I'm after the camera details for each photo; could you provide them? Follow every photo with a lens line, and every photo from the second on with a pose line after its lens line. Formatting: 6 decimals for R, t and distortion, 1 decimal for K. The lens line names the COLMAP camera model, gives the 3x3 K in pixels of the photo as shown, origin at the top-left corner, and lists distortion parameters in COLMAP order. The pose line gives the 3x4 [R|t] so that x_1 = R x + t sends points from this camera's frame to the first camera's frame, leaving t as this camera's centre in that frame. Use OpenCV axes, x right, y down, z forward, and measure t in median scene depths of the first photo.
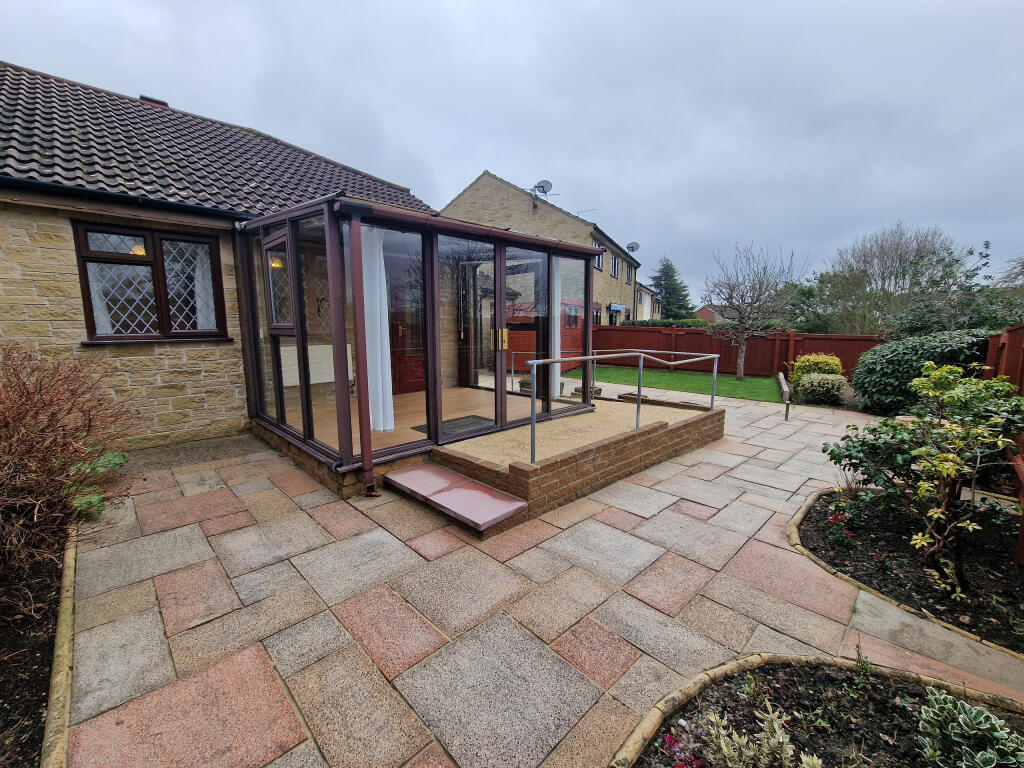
lens RADIAL K [[420.9, 0, 508.4], [0, 420.9, 385.3], [0, 0, 1]] dist [-0.003634, -0.000305]
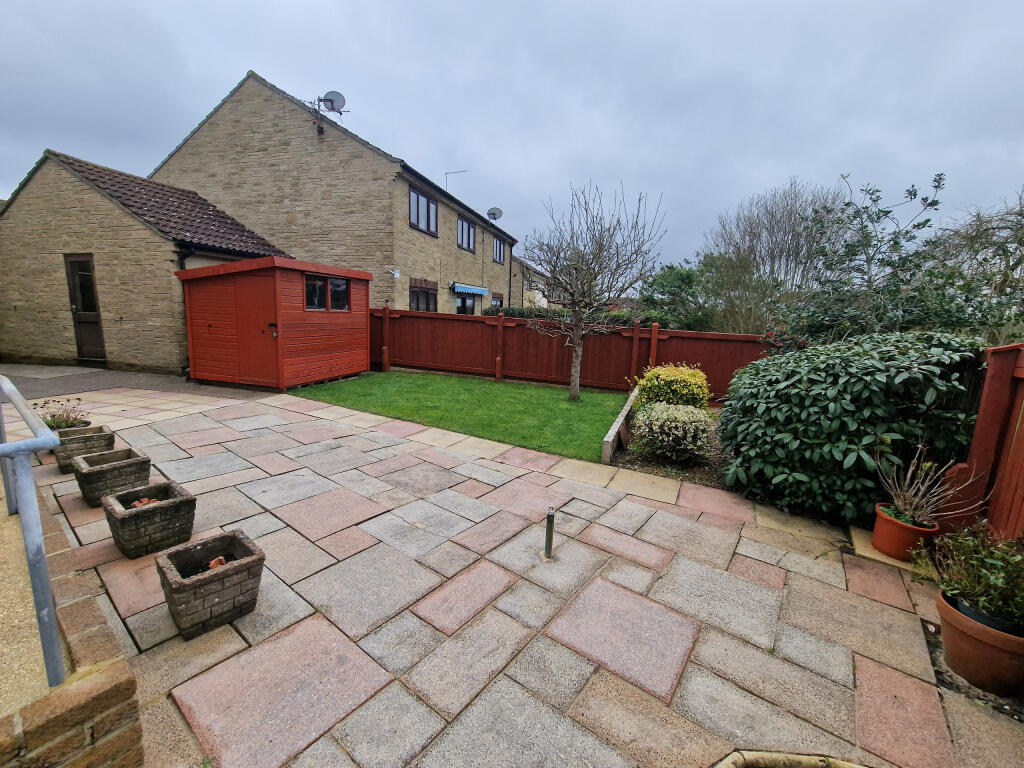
lens RADIAL K [[420.9, 0, 507.6], [0, 420.9, 389.6], [0, 0, 1]] dist [-0.003634, -0.000305]
pose [[0.984747, -0.001799, 0.173980, 0.297430], [-0.004812, 0.999282, 0.037571, -0.046076], [-0.173923, -0.037835, 0.984032, 0.335846]]
